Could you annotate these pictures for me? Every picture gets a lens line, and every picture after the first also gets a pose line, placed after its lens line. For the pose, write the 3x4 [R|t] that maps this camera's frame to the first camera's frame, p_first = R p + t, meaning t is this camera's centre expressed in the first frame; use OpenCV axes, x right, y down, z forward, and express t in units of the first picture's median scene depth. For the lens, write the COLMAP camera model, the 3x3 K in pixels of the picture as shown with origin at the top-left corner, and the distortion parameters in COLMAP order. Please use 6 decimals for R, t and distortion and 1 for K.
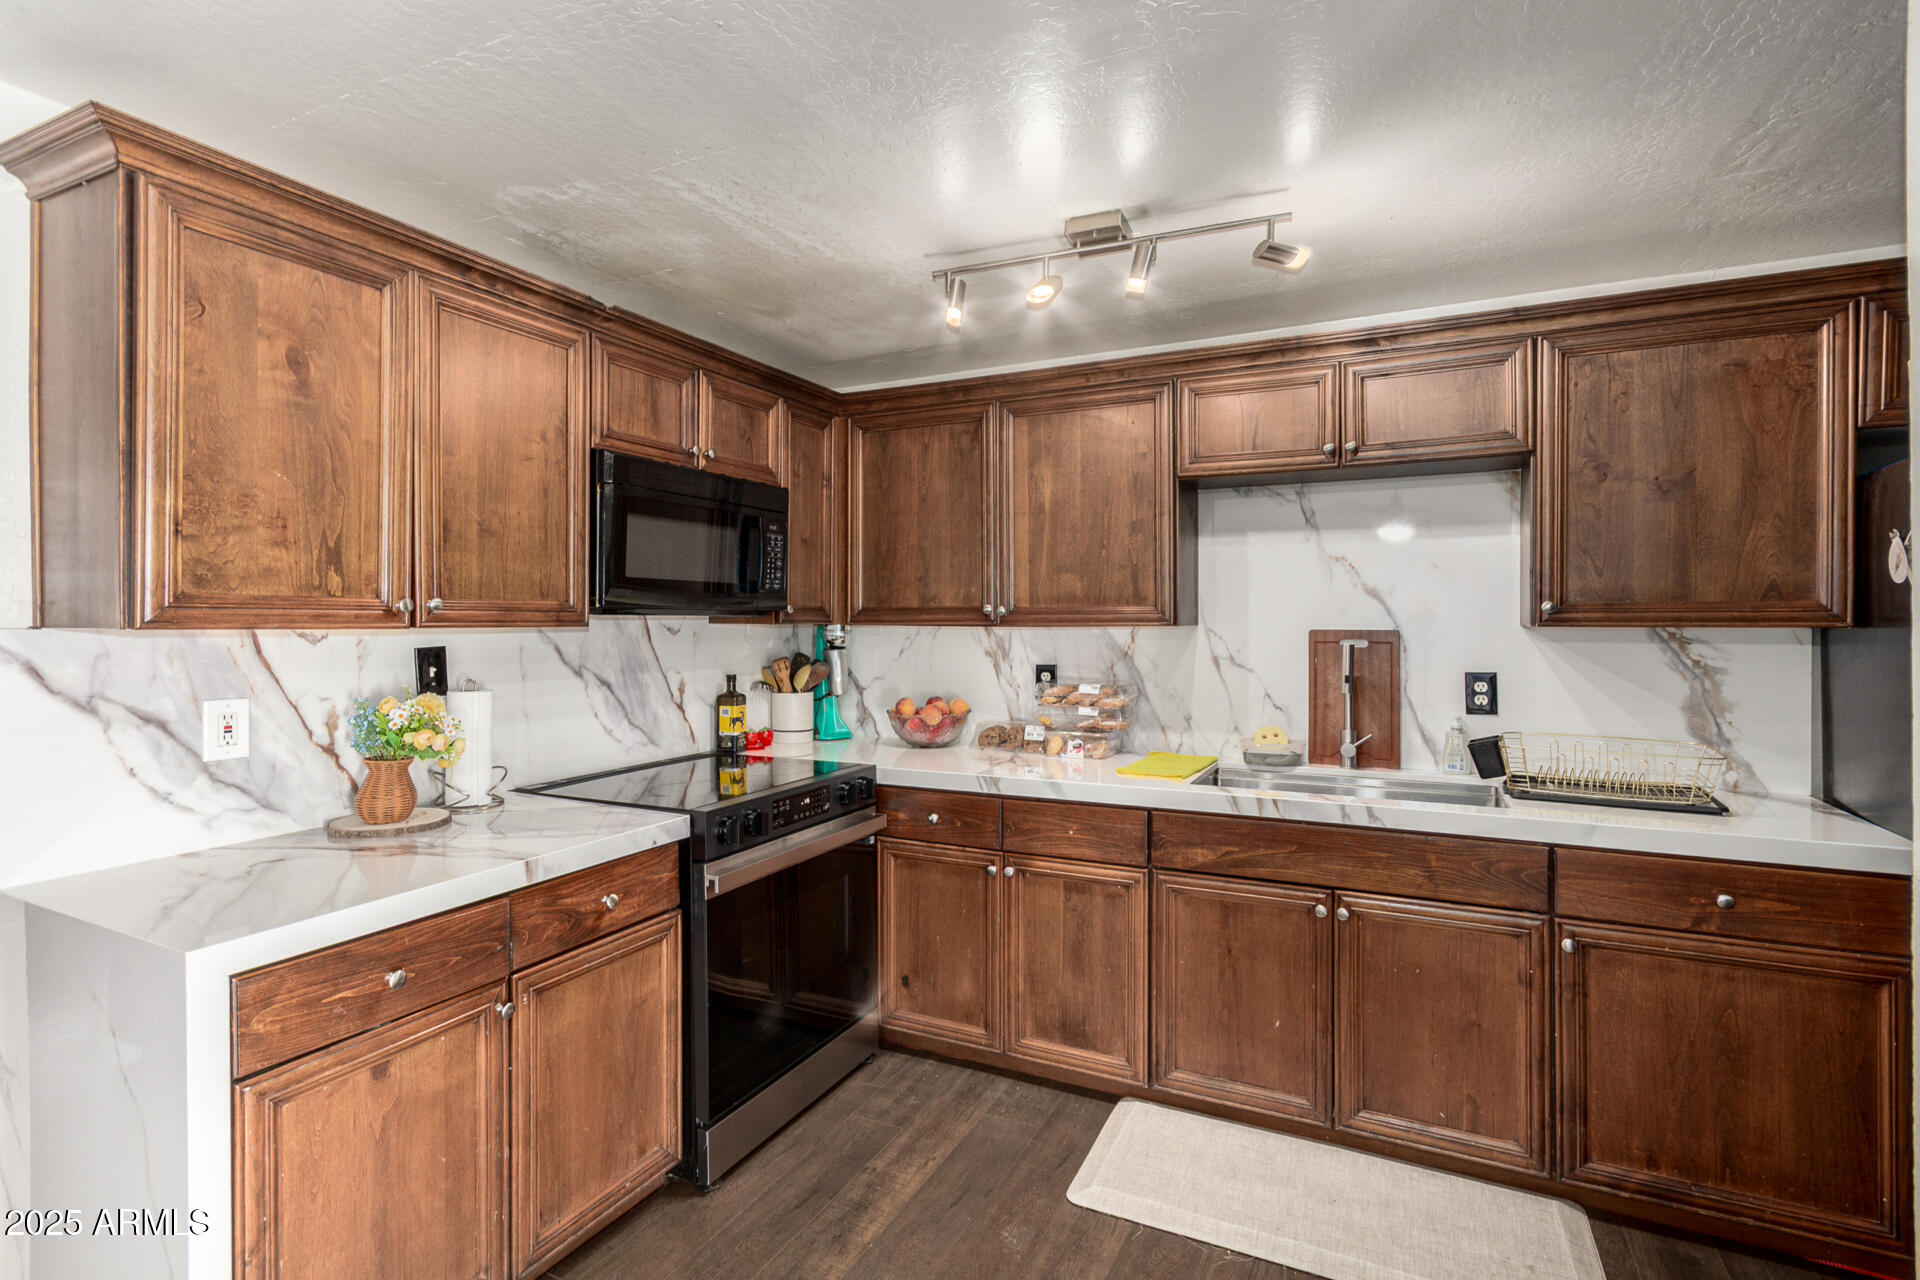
lens RADIAL K [[929.6, 0, 938.1], [0, 929.6, 625.4], [0, 0, 1]] dist [0.003135, 0.000890]
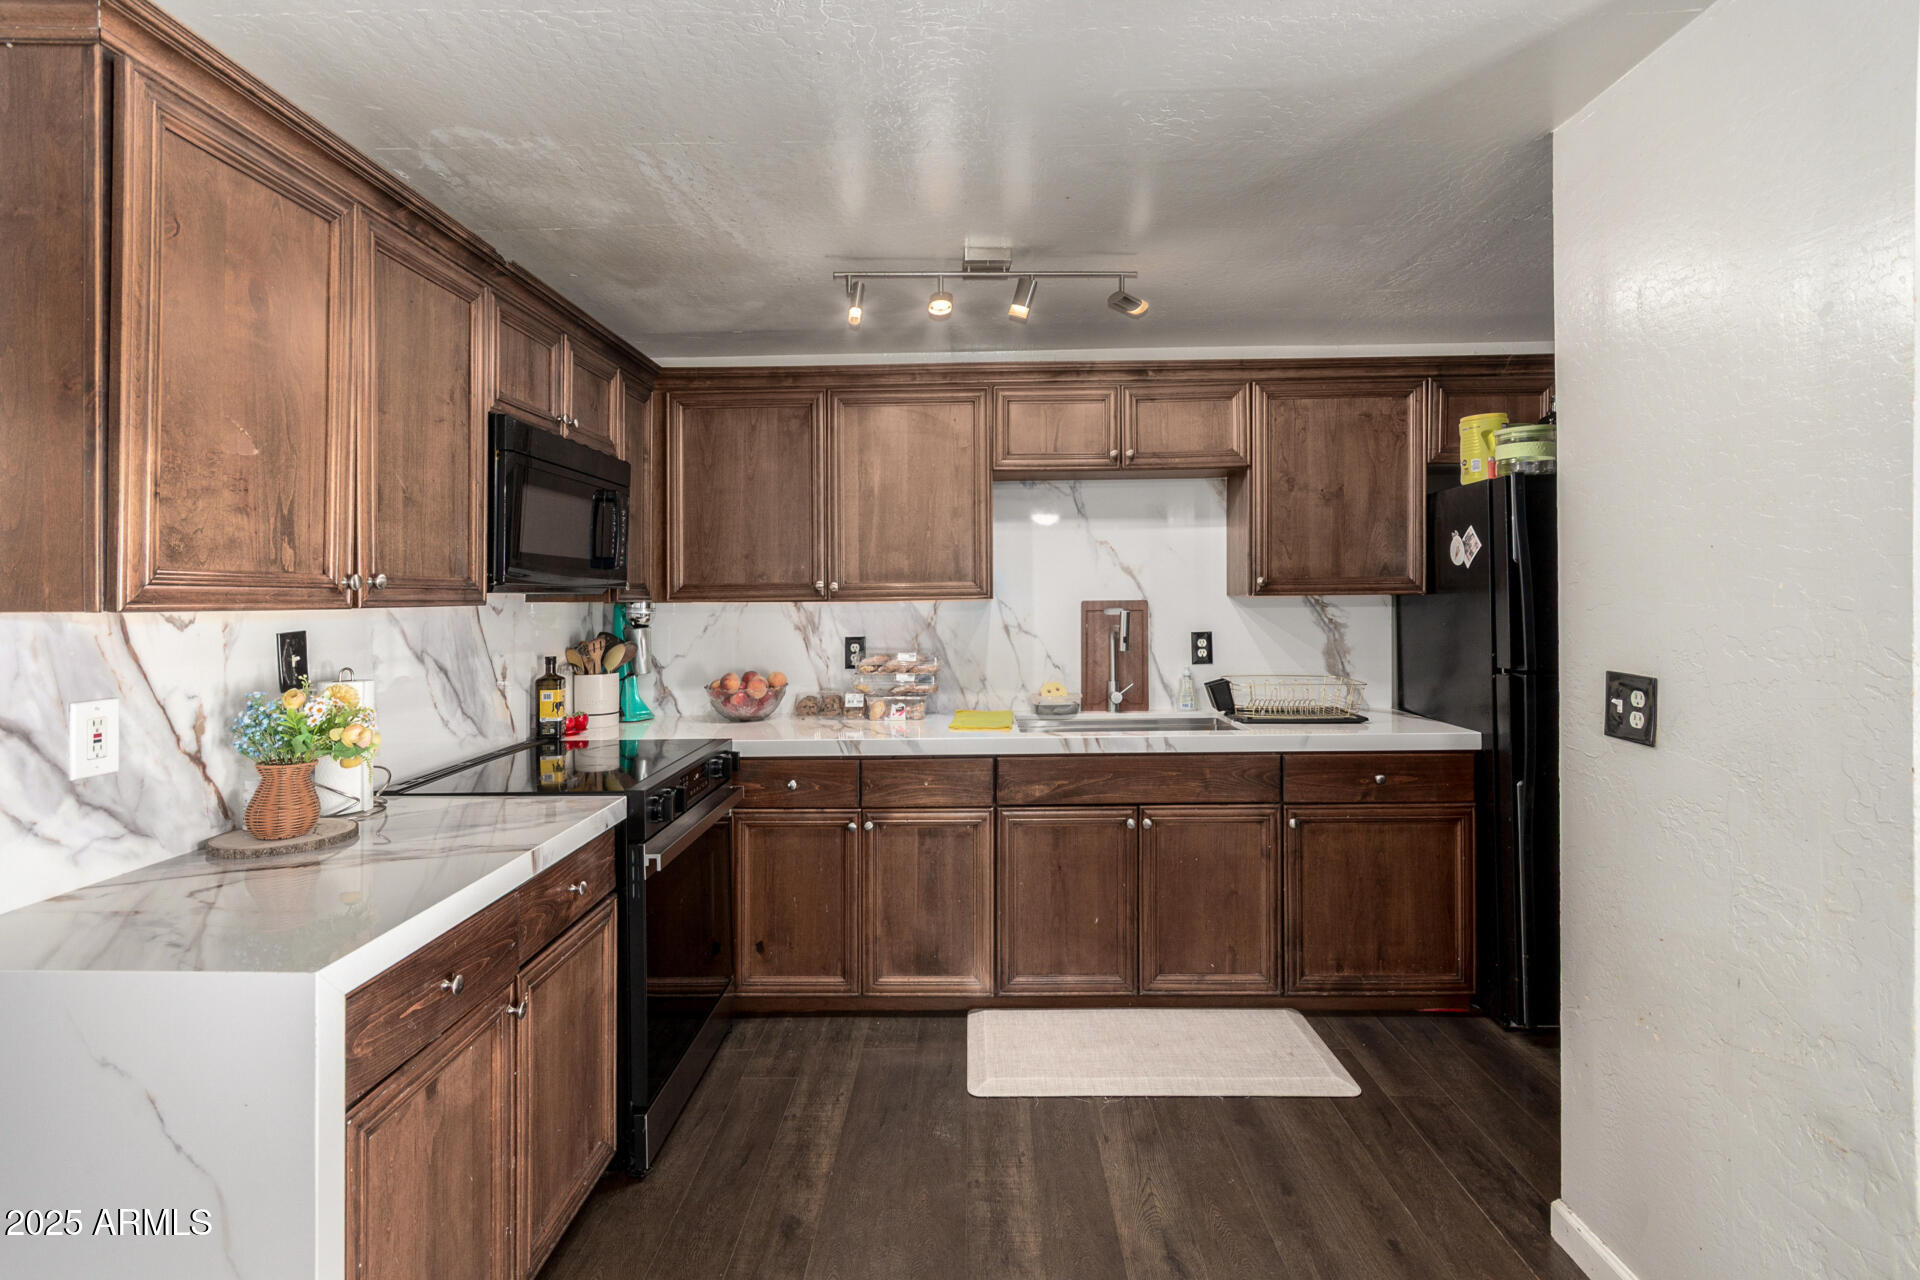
lens RADIAL K [[939.5, 0, 958.9], [0, 939.5, 602.3], [0, 0, 1]] dist [-0.000605, 0.001436]
pose [[0.898104, -0.012715, 0.439599, -0.322305], [0.013272, 0.999910, 0.001808, 0.002353], [-0.439583, 0.004210, 0.898192, -0.037039]]
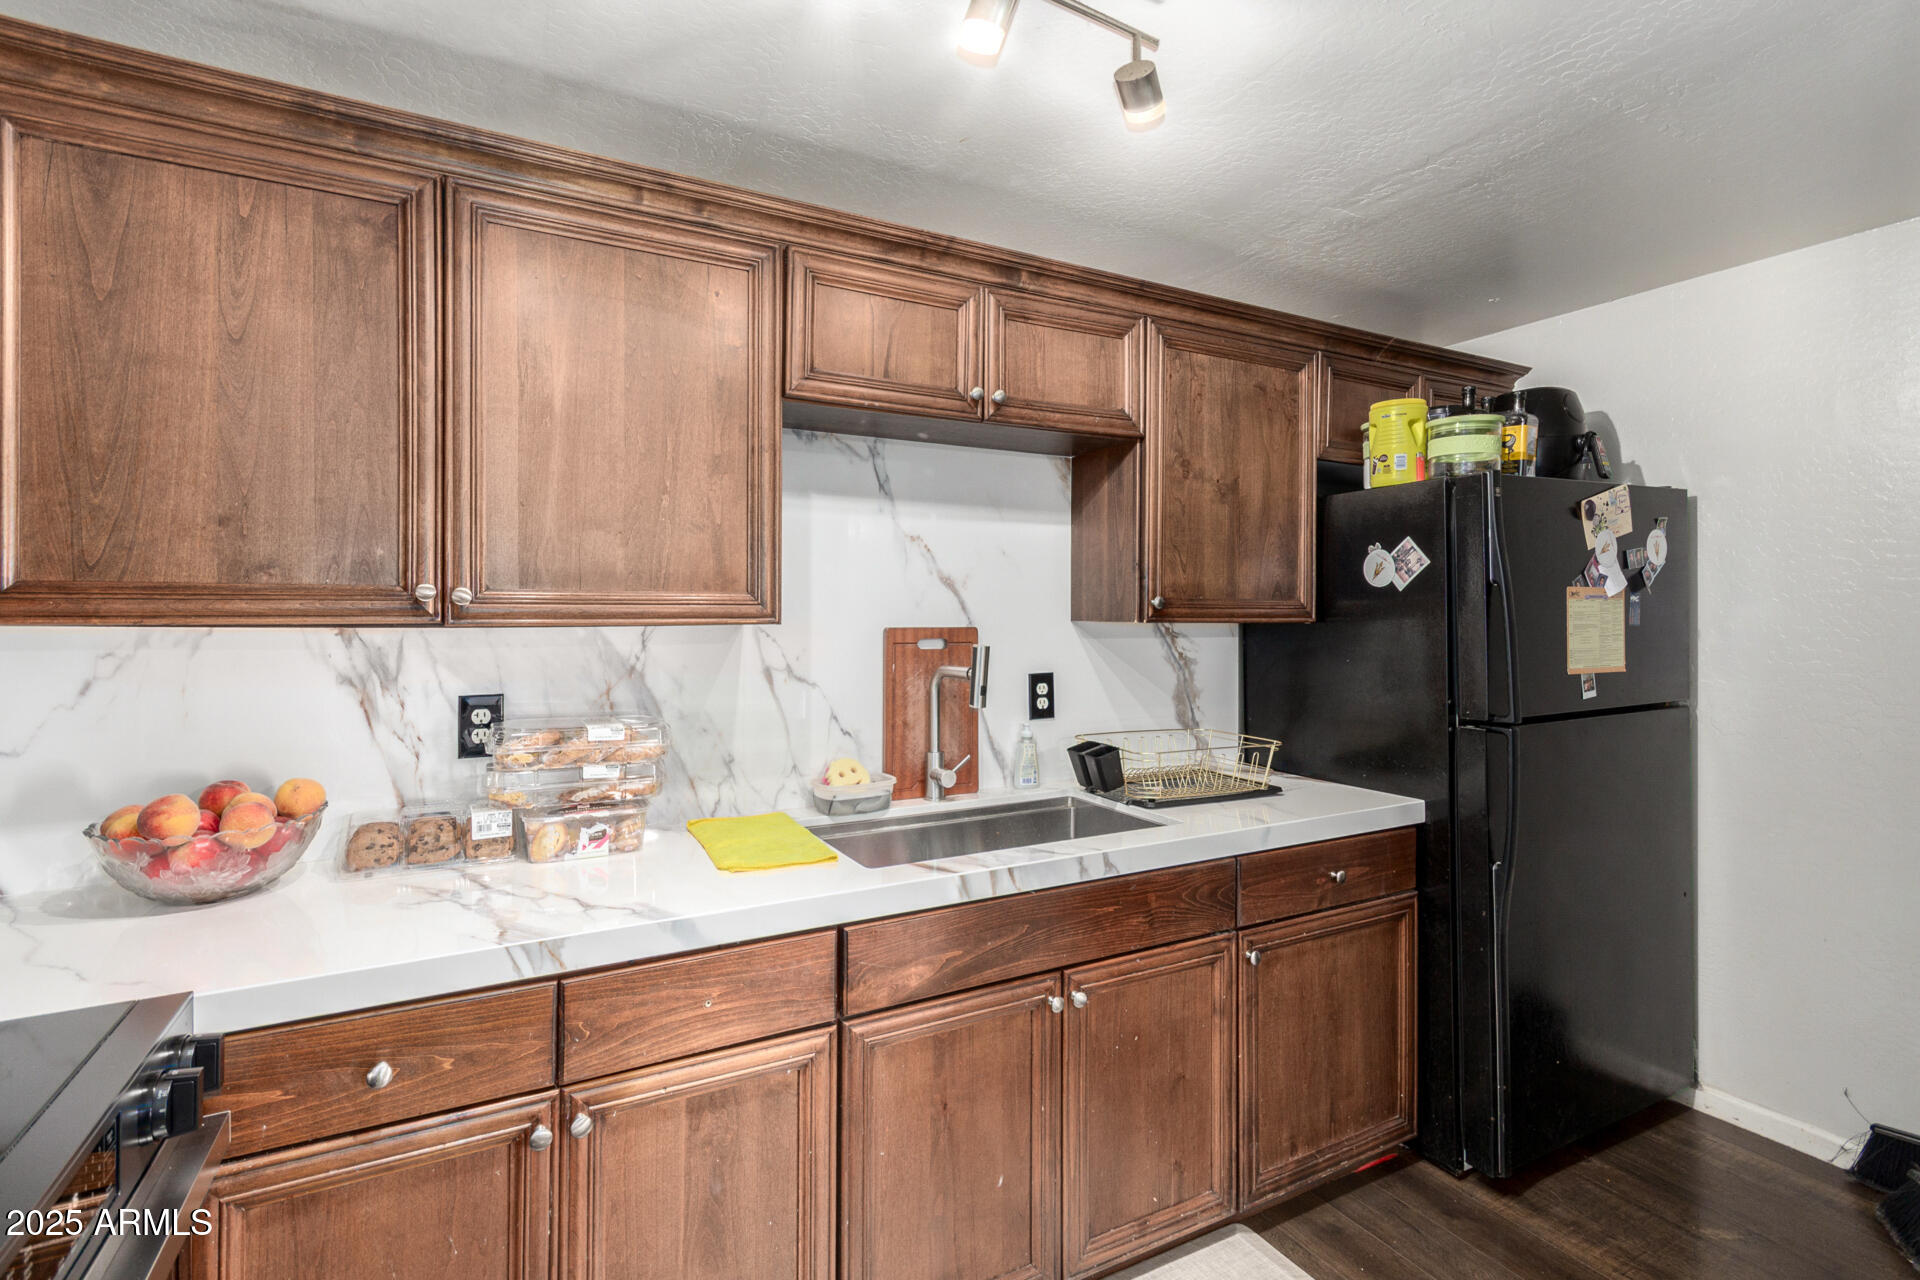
lens RADIAL K [[954.9, 0, 1012.0], [0, 954.9, 621.1], [0, 0, 1]] dist [0.001386, 0.000768]
pose [[0.556398, -0.003585, 0.830908, -0.228155], [0.002076, 0.999994, 0.002924, -0.003398], [-0.830913, 0.000098, 0.556402, 0.535767]]
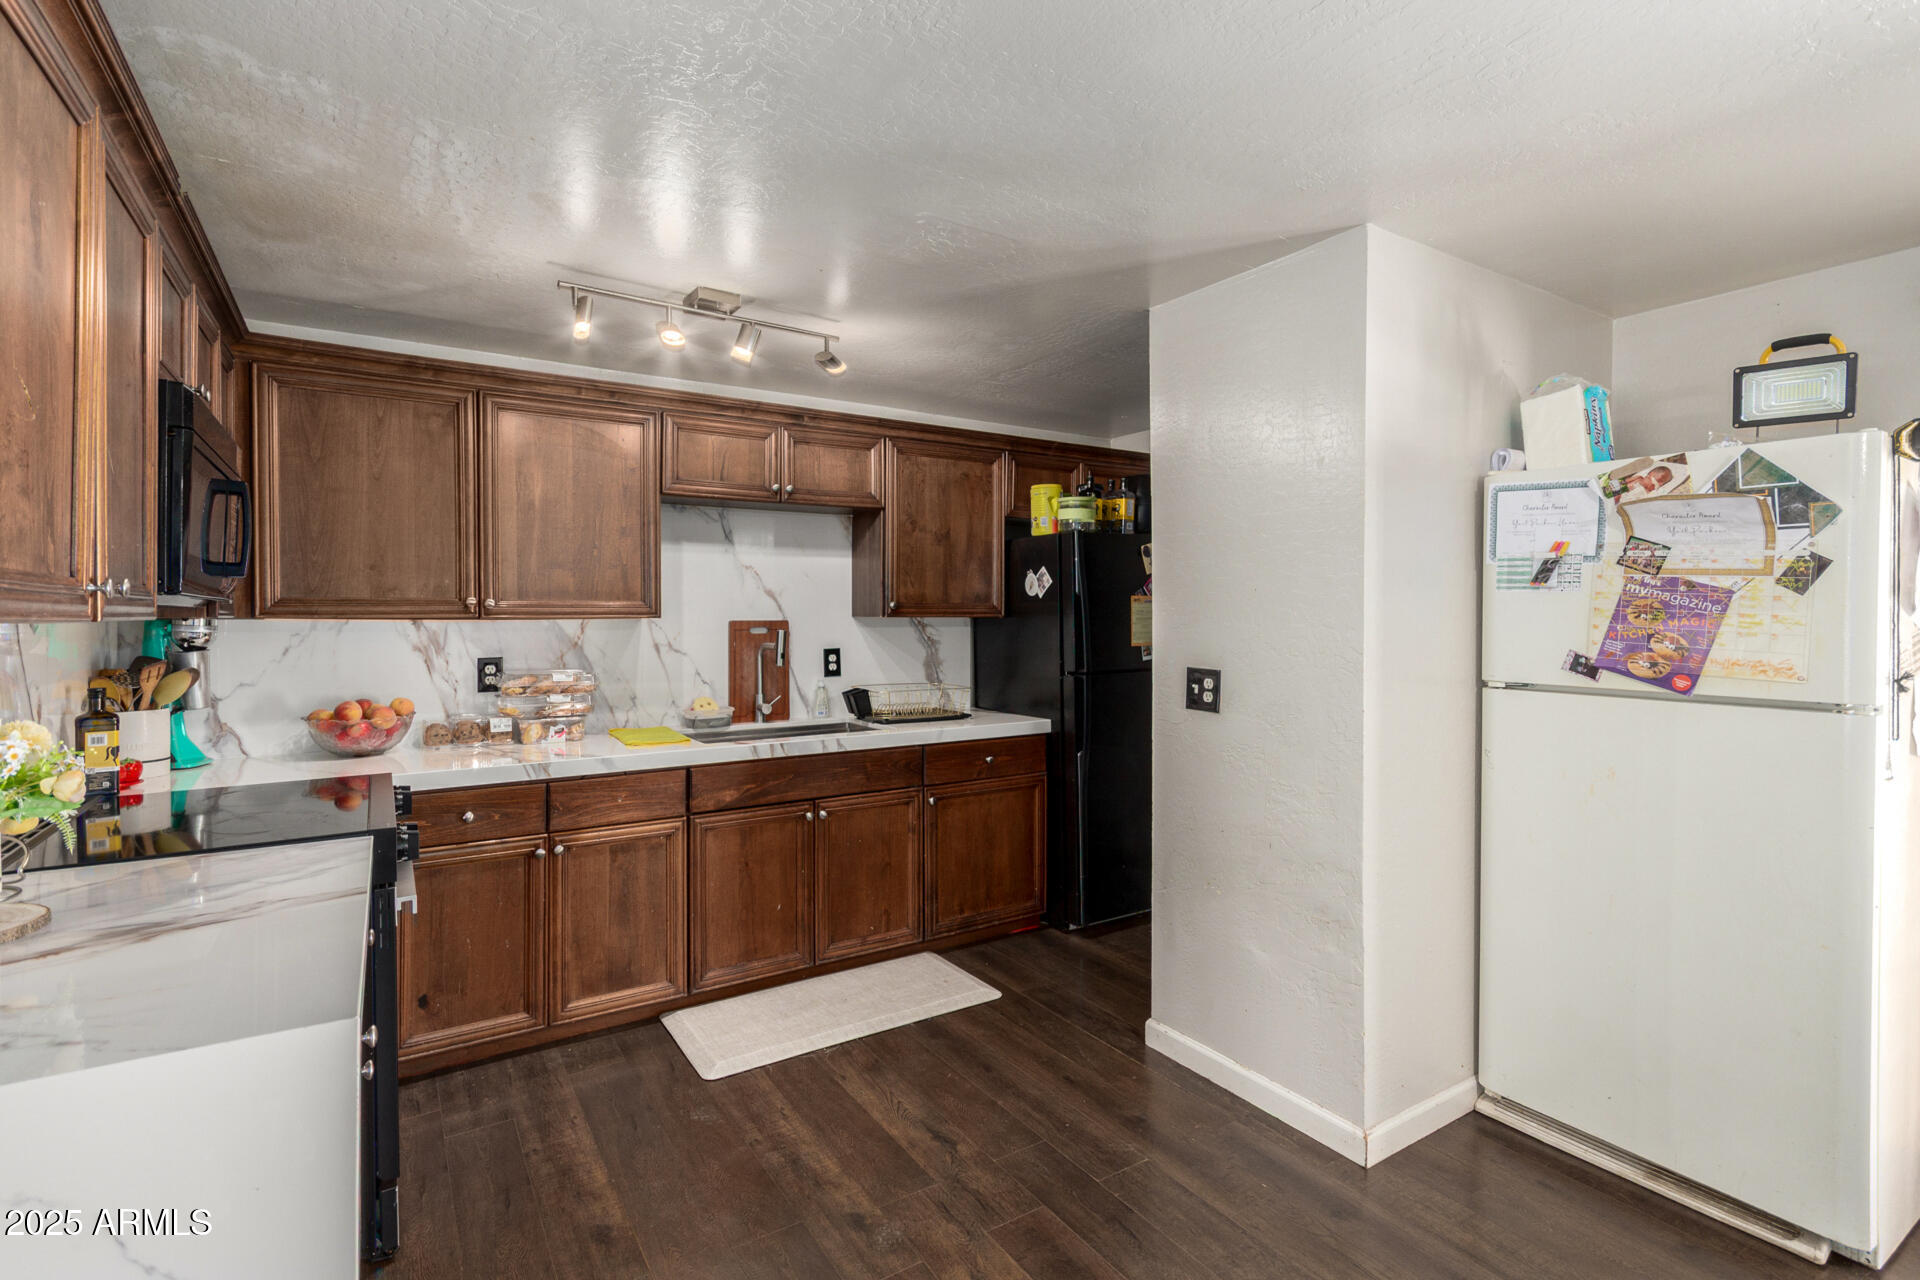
lens RADIAL K [[905.7, 0, 1007.3], [0, 905.7, 629.9], [0, 0, 1]] dist [0.002457, 0.000963]
pose [[0.480786, -0.014812, 0.876713, -0.597268], [0.005582, 0.999889, 0.013832, 0.002486], [-0.876820, -0.001757, 0.480815, 0.055508]]
